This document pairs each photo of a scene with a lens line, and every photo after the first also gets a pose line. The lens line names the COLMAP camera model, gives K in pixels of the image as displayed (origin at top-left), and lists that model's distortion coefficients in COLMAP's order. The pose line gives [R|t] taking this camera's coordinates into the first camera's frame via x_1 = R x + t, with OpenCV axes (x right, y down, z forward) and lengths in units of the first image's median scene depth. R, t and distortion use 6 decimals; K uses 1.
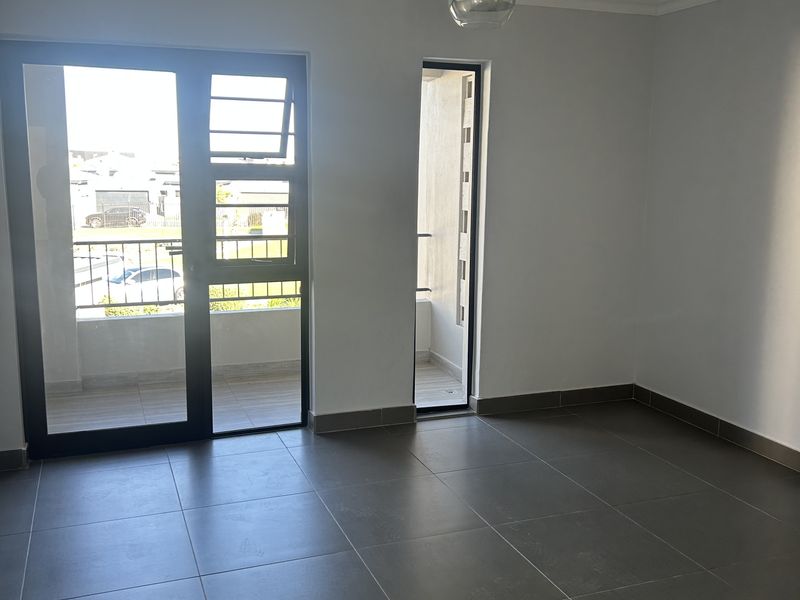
lens RADIAL K [[782.4, 0, 400.0], [0, 782.4, 300.0], [0, 0, 1]] dist [-0.003920, -0.007163]
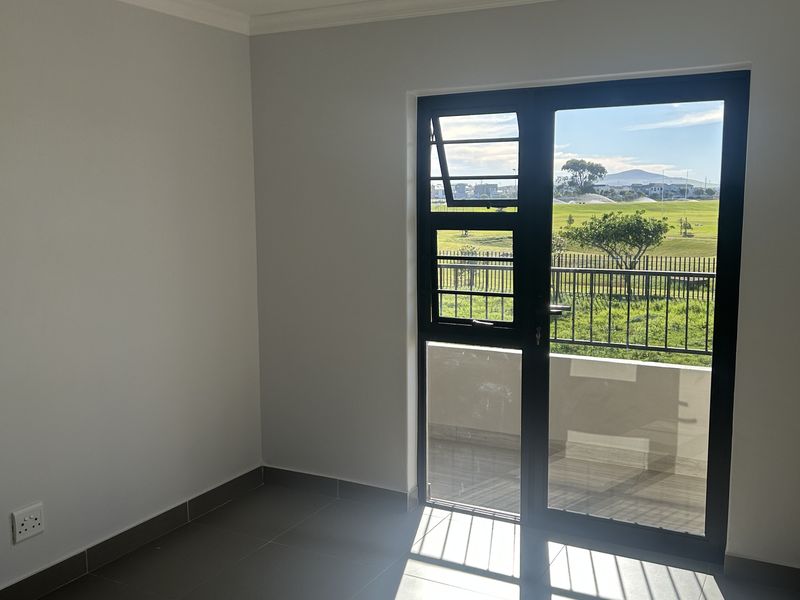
lens RADIAL K [[782.4, 0, 400.0], [0, 782.4, 300.0], [0, 0, 1]] dist [-0.003920, -0.007163]
pose [[0.661281, 0.080618, -0.745794, 0.411210], [-0.114307, 0.993427, 0.006032, -0.069166], [0.741378, 0.081261, 0.666150, 0.344787]]
